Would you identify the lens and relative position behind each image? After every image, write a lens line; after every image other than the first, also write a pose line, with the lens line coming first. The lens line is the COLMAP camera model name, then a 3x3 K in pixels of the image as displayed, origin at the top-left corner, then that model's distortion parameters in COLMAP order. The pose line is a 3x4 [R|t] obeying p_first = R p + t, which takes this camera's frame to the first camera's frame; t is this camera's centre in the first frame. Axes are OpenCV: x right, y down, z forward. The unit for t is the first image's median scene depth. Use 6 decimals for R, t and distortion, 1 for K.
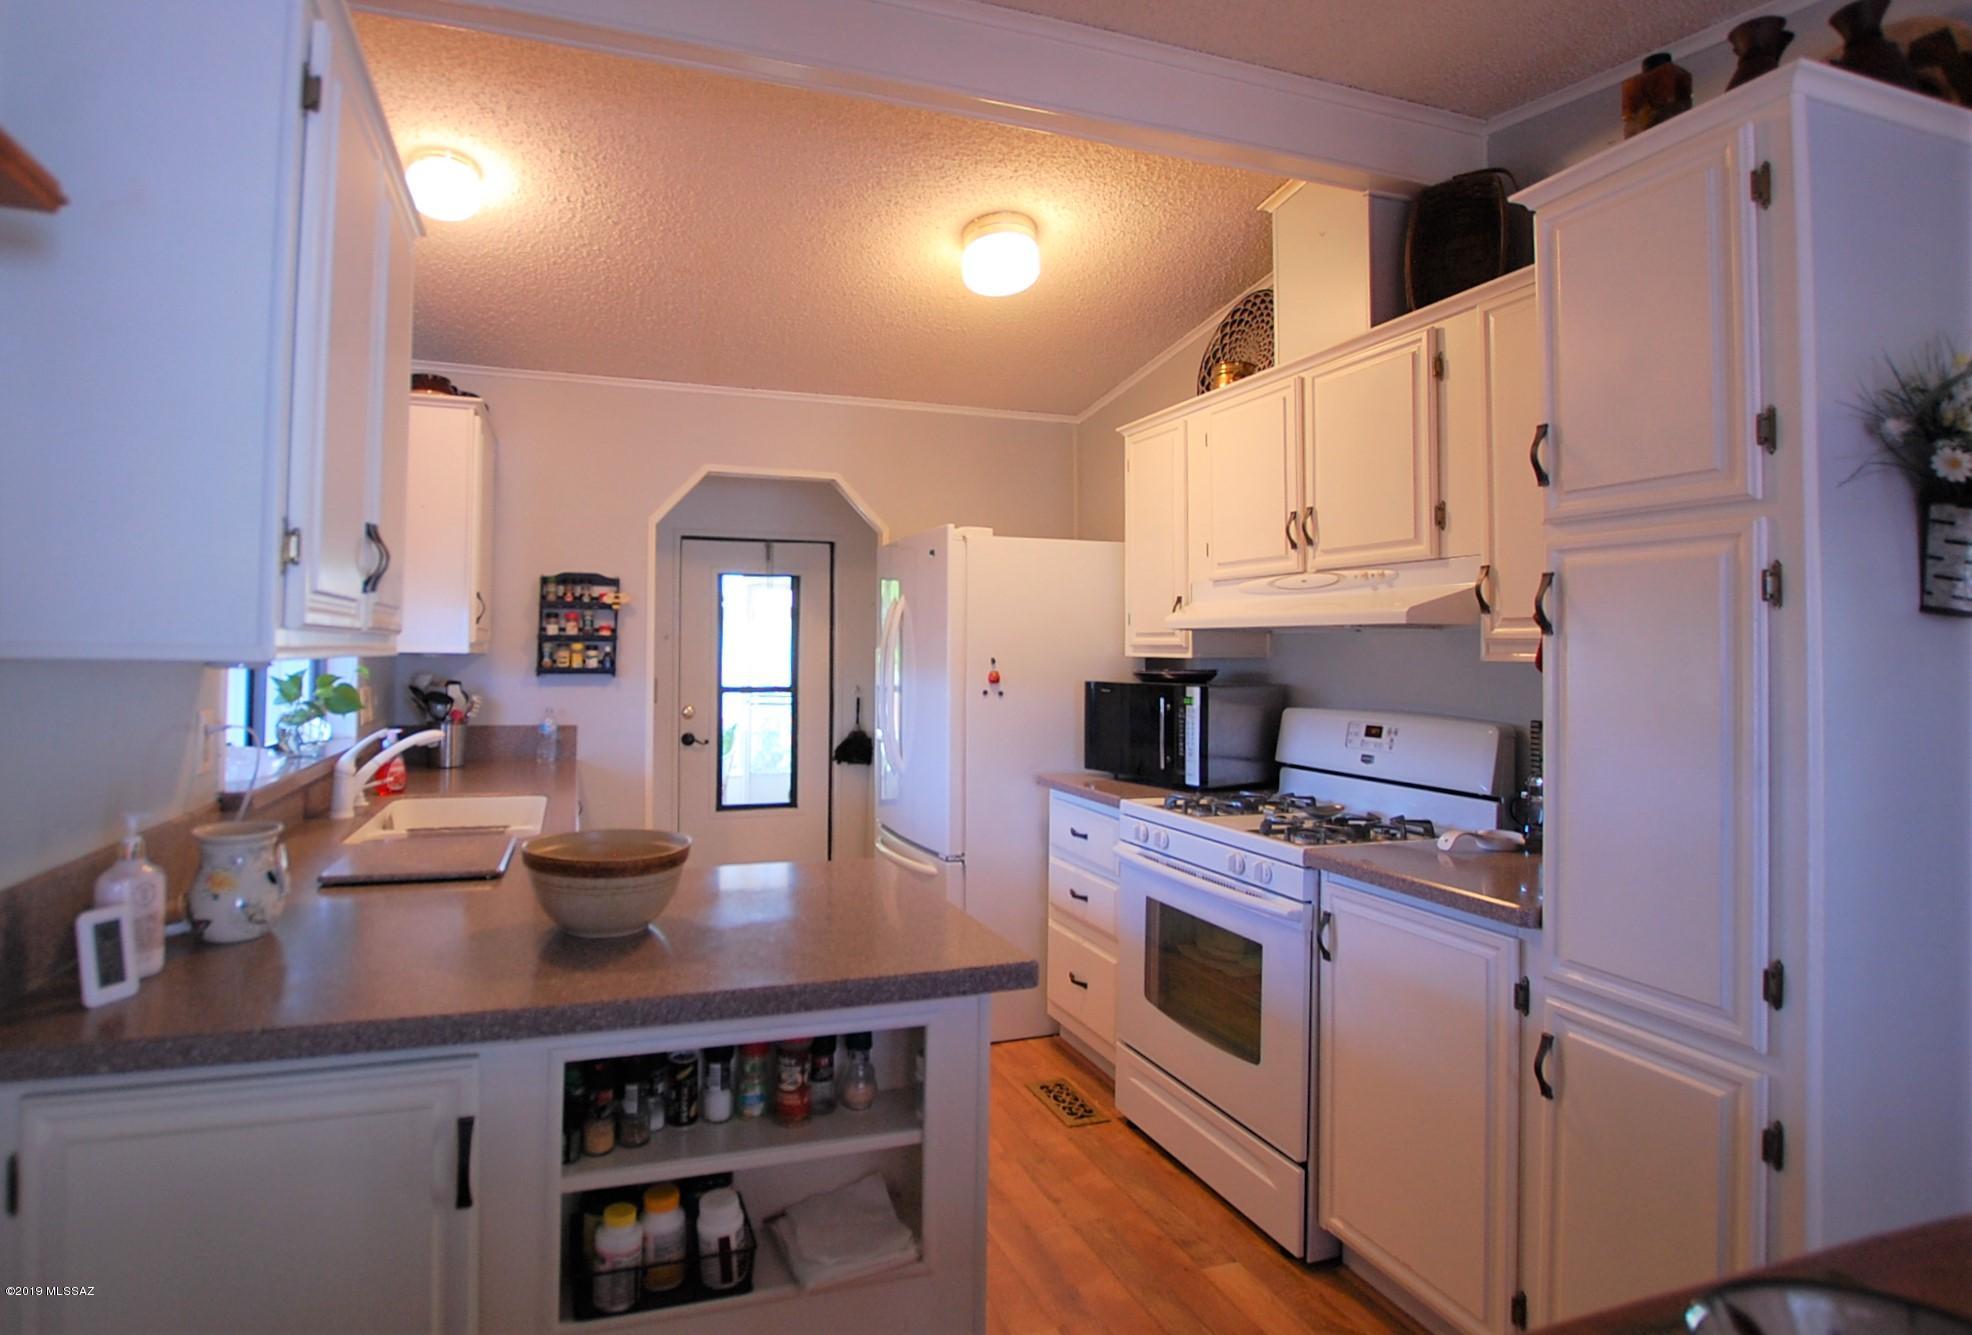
lens RADIAL K [[990.4, 0, 886.4], [0, 990.4, 614.9], [0, 0, 1]] dist [-0.027474, 0.000069]
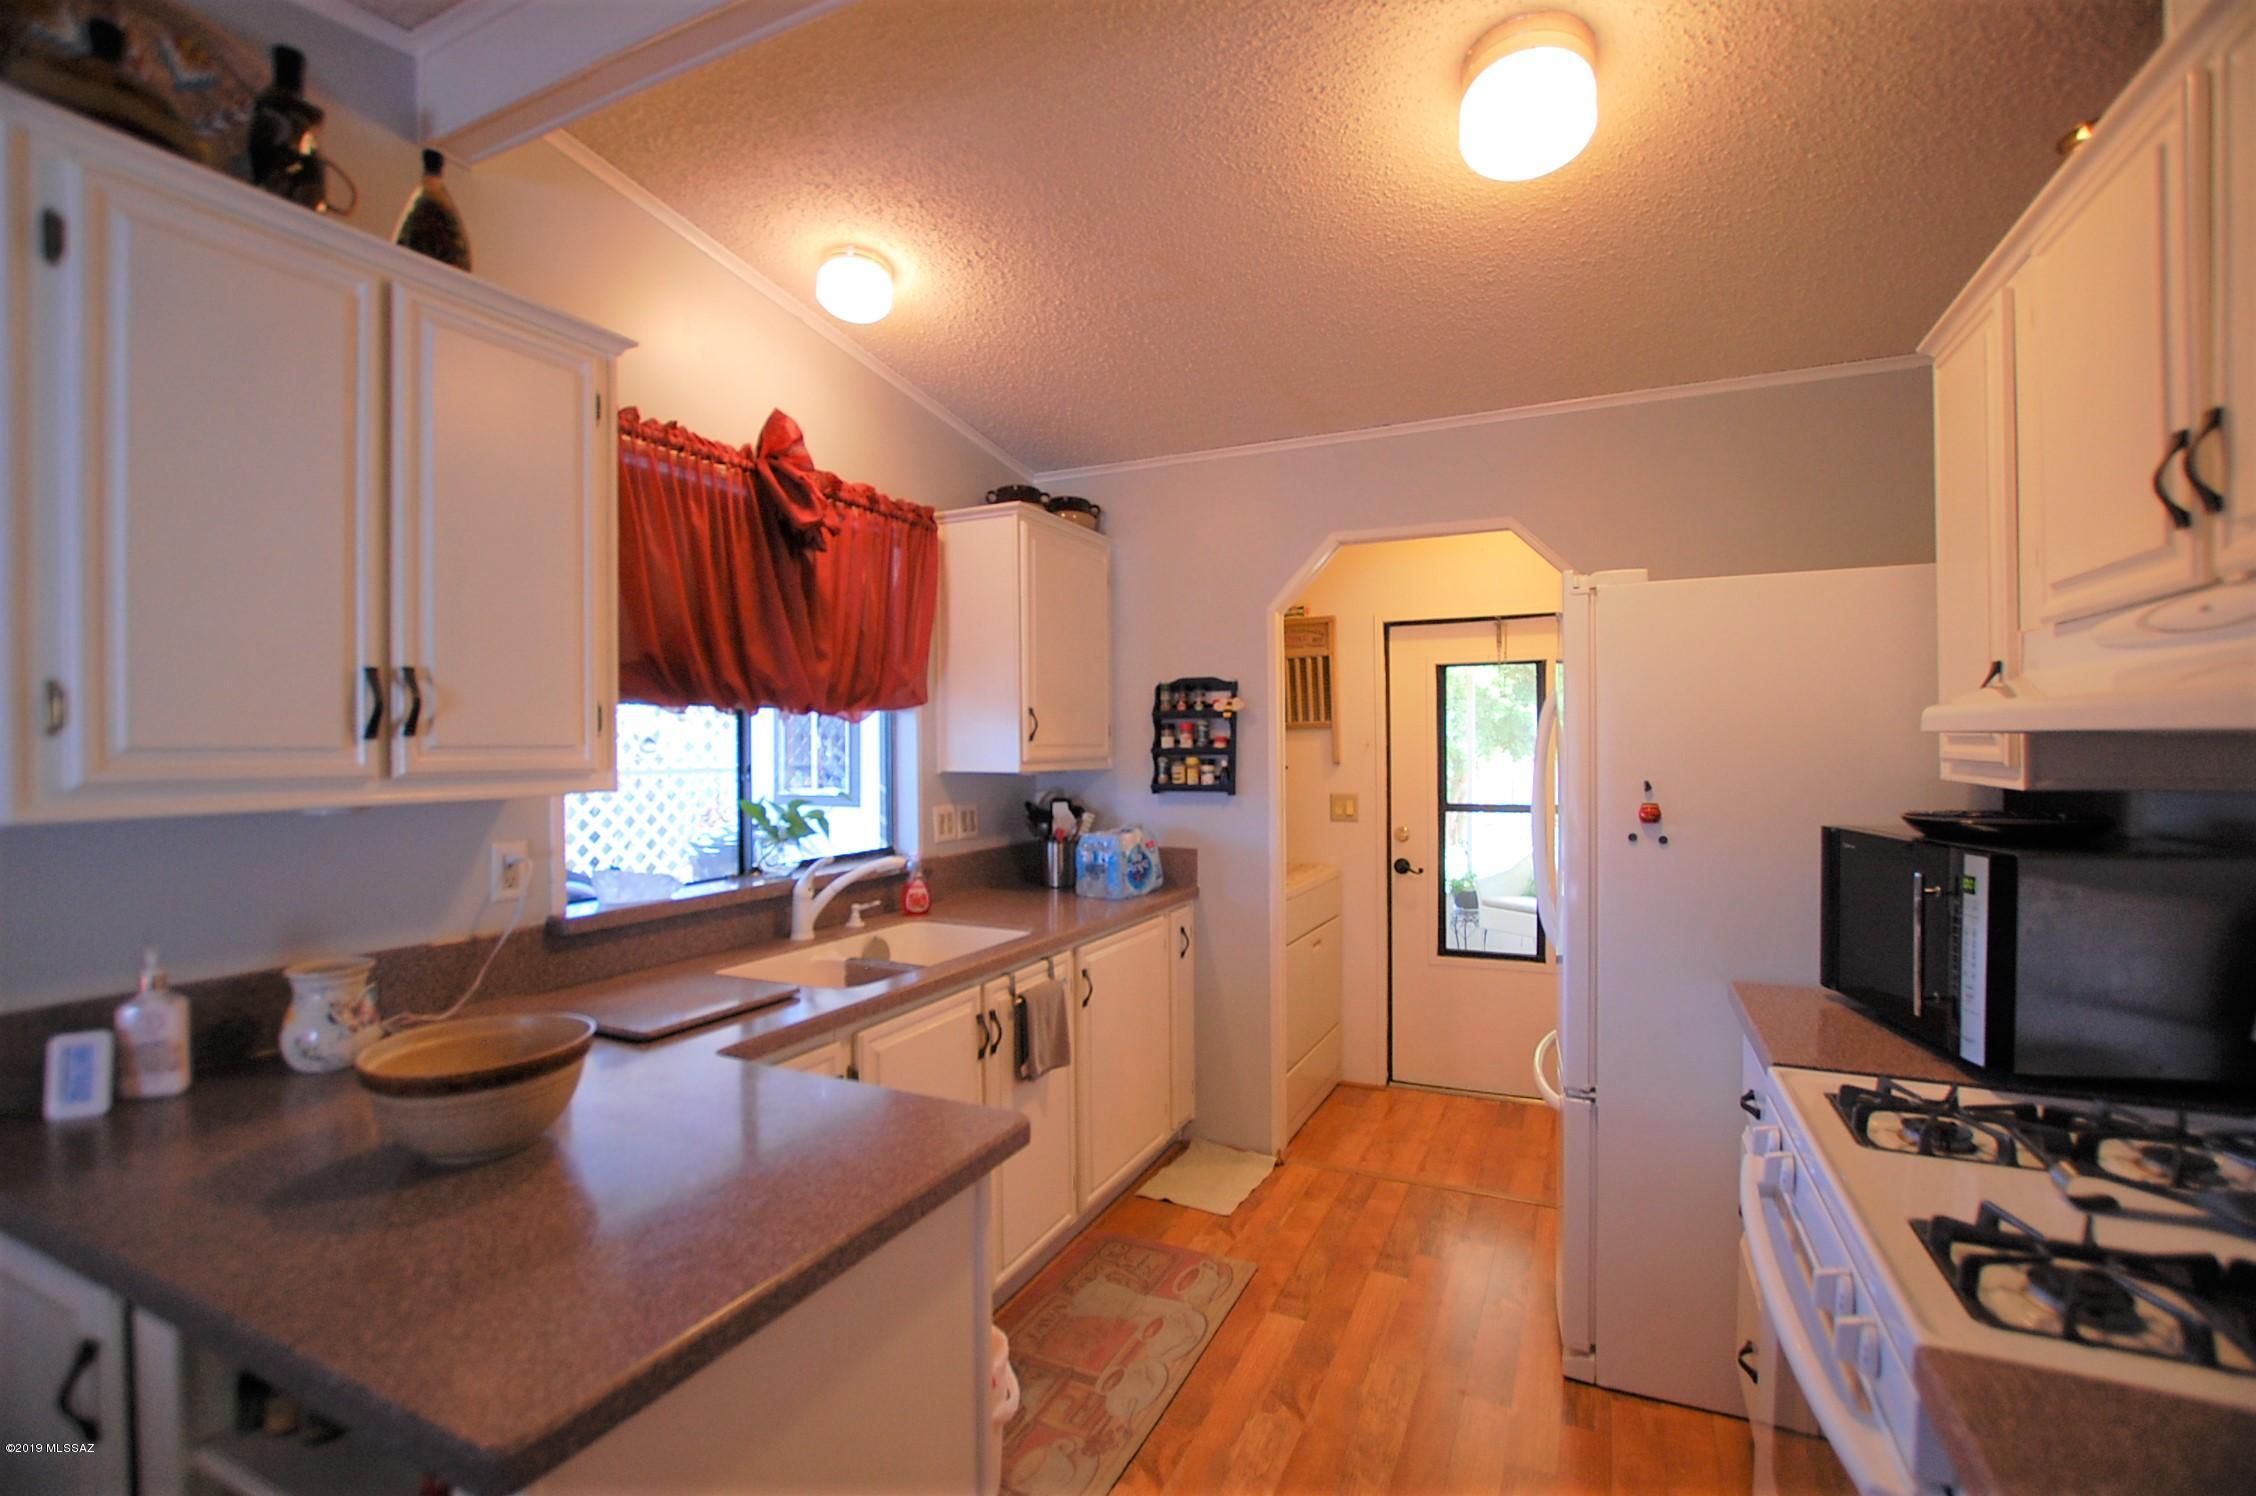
lens RADIAL K [[992.3, 0, 1140.1], [0, 992.3, 754.4], [0, 0, 1]] dist [-0.028055, 0.001107]
pose [[0.736147, -0.006802, -0.676788, 0.320282], [0.038167, 0.998775, 0.031477, -0.004499], [0.675745, -0.049003, 0.735505, 0.381824]]
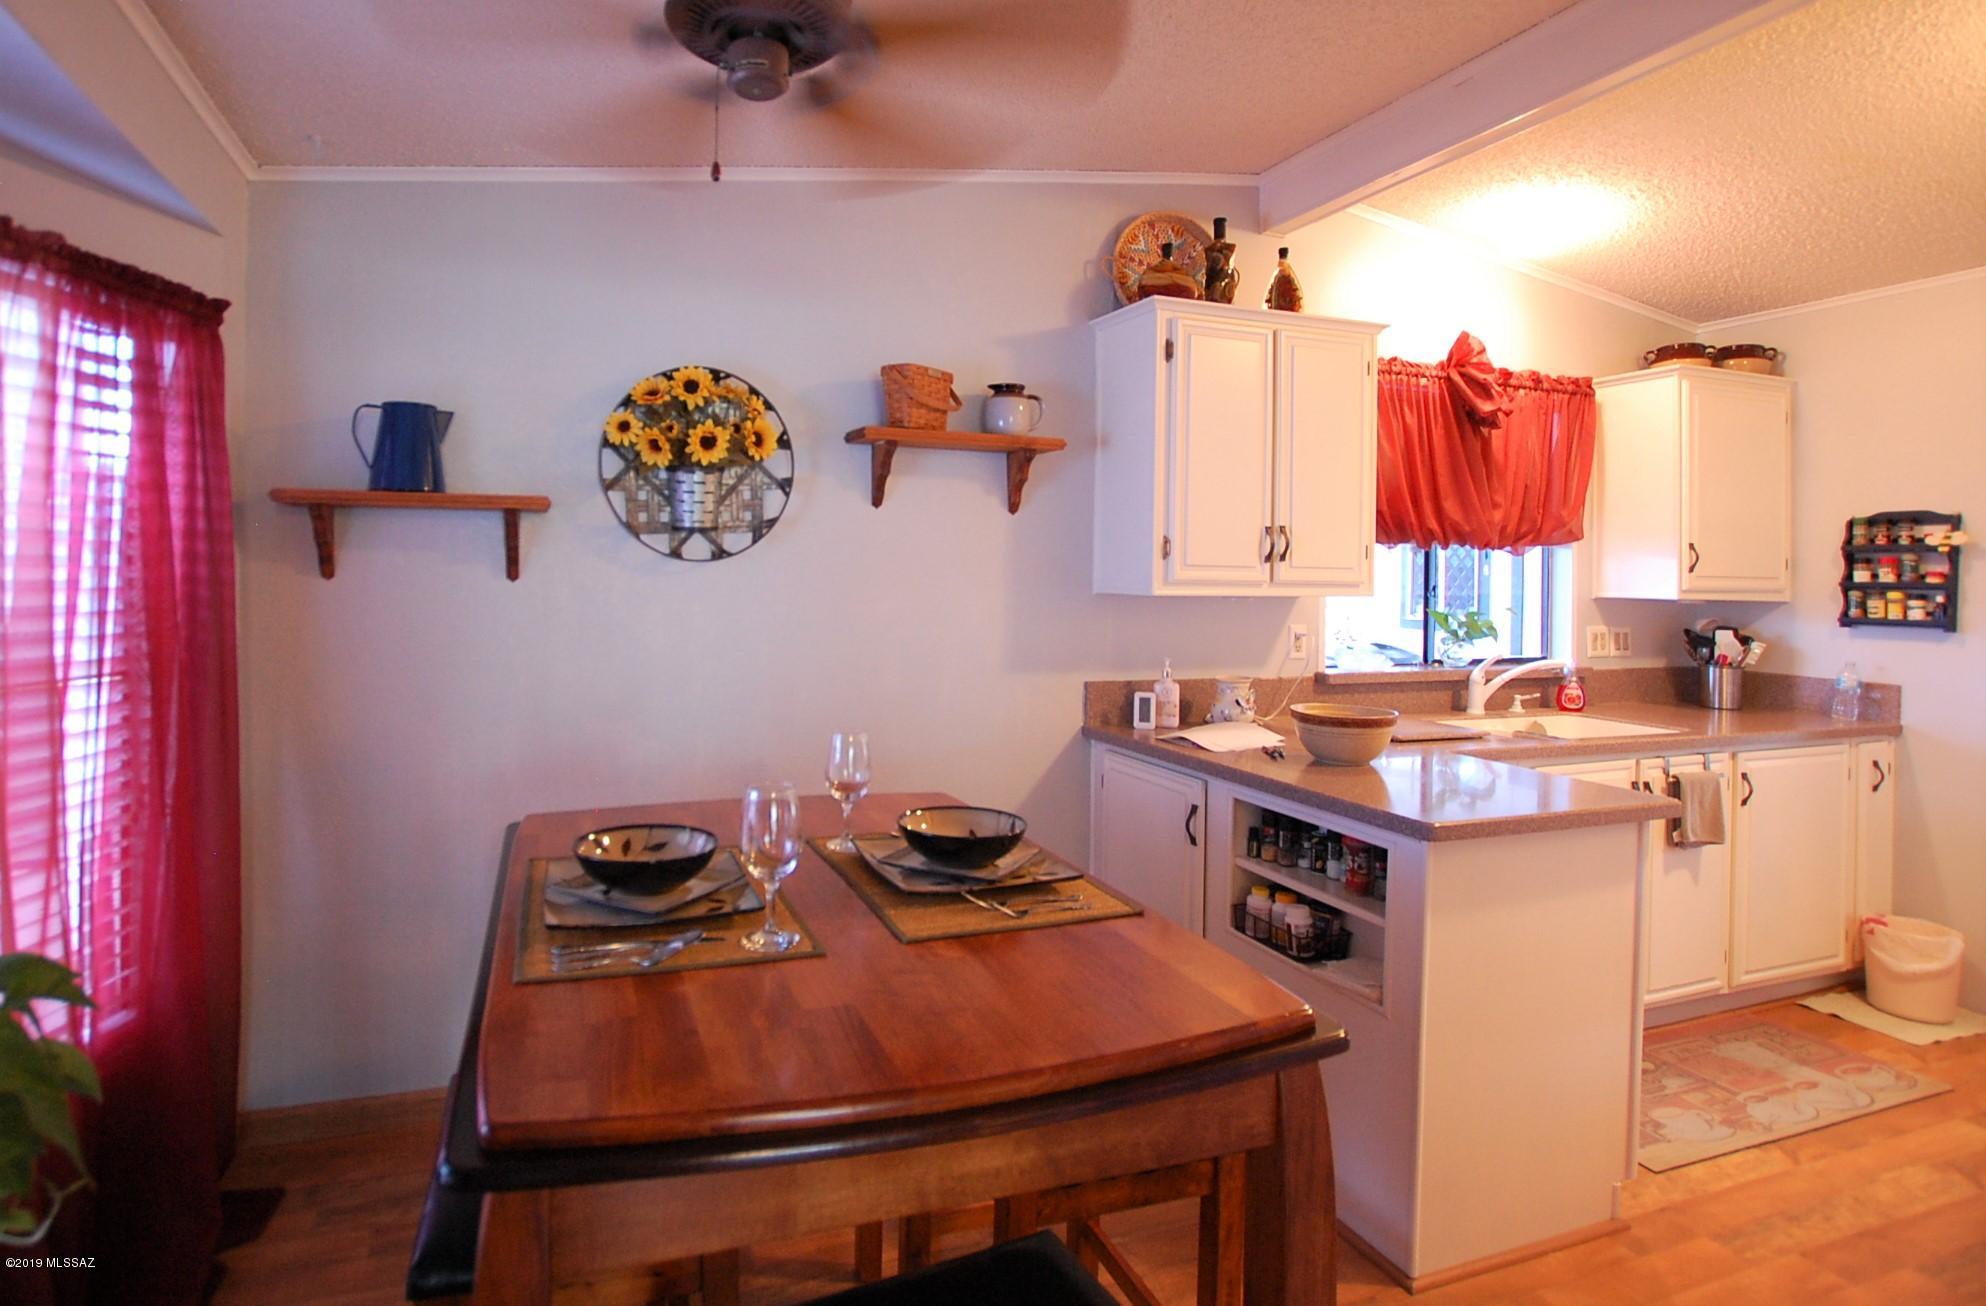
lens RADIAL K [[989.7, 0, 867.7], [0, 989.7, 566.0], [0, 0, 1]] dist [-0.027733, 0.001380]
pose [[0.010717, -0.015595, -0.999821, 0.659027], [0.022107, 0.999638, -0.015356, -0.001605], [0.999698, -0.021938, 0.011058, 0.093114]]
